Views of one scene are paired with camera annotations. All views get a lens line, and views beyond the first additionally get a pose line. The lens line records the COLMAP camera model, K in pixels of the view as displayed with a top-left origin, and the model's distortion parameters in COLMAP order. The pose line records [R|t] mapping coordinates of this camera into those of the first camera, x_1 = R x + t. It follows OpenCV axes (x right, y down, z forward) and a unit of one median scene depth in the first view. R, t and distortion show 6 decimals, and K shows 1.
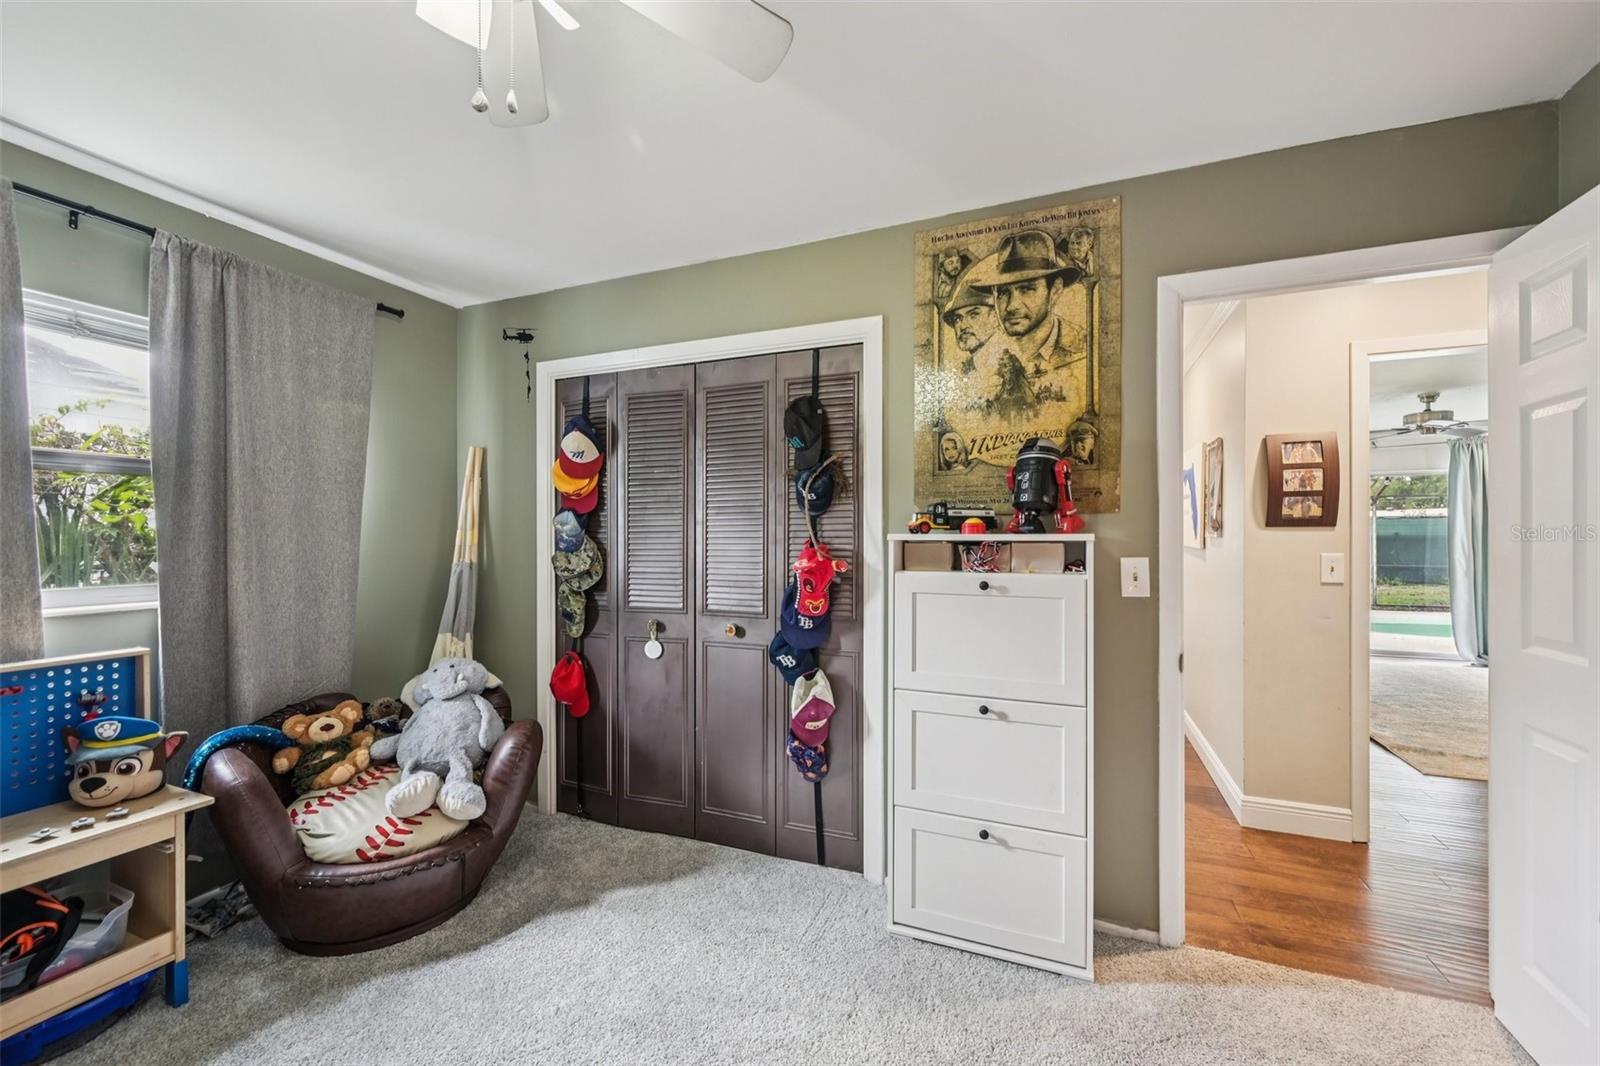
lens RADIAL K [[636.5, 0, 805.8], [0, 636.5, 529.1], [0, 0, 1]] dist [0.000236, 0.000172]
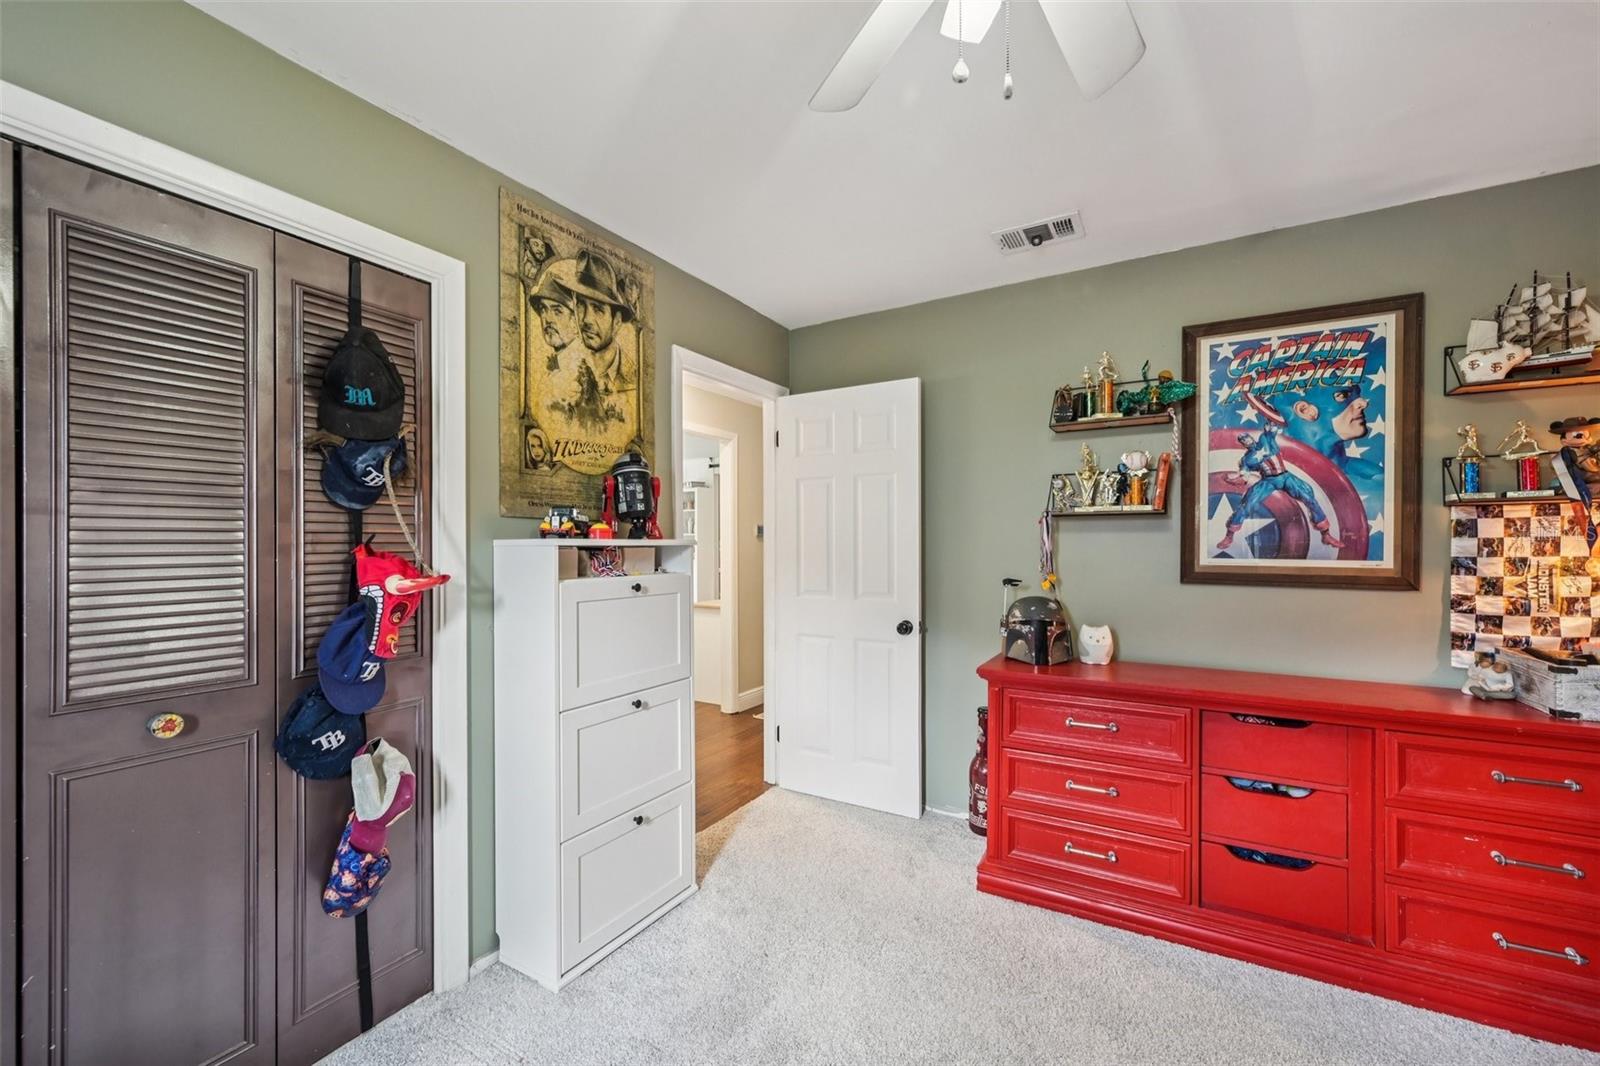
lens RADIAL K [[636.5, 0, 805.8], [0, 636.5, 529.1], [0, 0, 1]] dist [0.000236, 0.000172]
pose [[0.141985, 0.018330, 0.989699, -0.647097], [-0.015549, 0.999746, -0.016286, 0.002478], [-0.989747, -0.013076, 0.142234, 0.498346]]
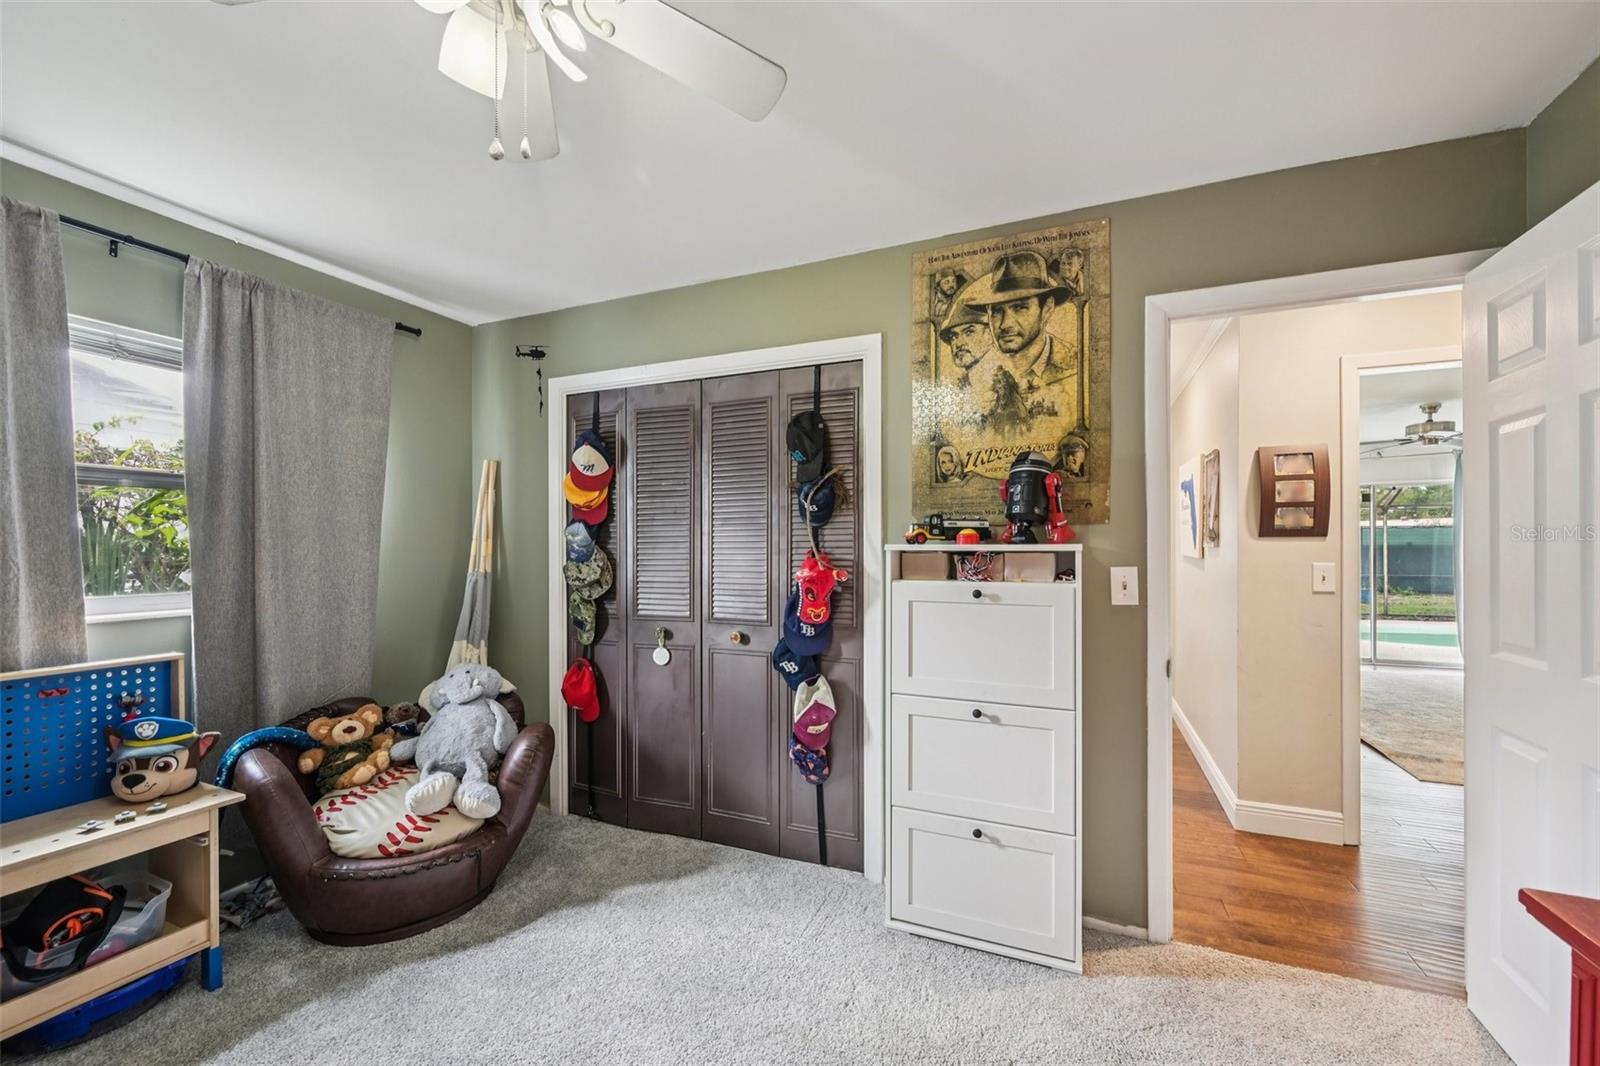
lens RADIAL K [[635.0, 0, 810.3], [0, 635.0, 538.7], [0, 0, 1]] dist [-0.002028, -0.000090]
pose [[0.999954, -0.000960, -0.009580, 0.015619], [0.000951, 0.999999, -0.000876, -0.000759], [0.009581, 0.000867, 0.999954, -0.035181]]
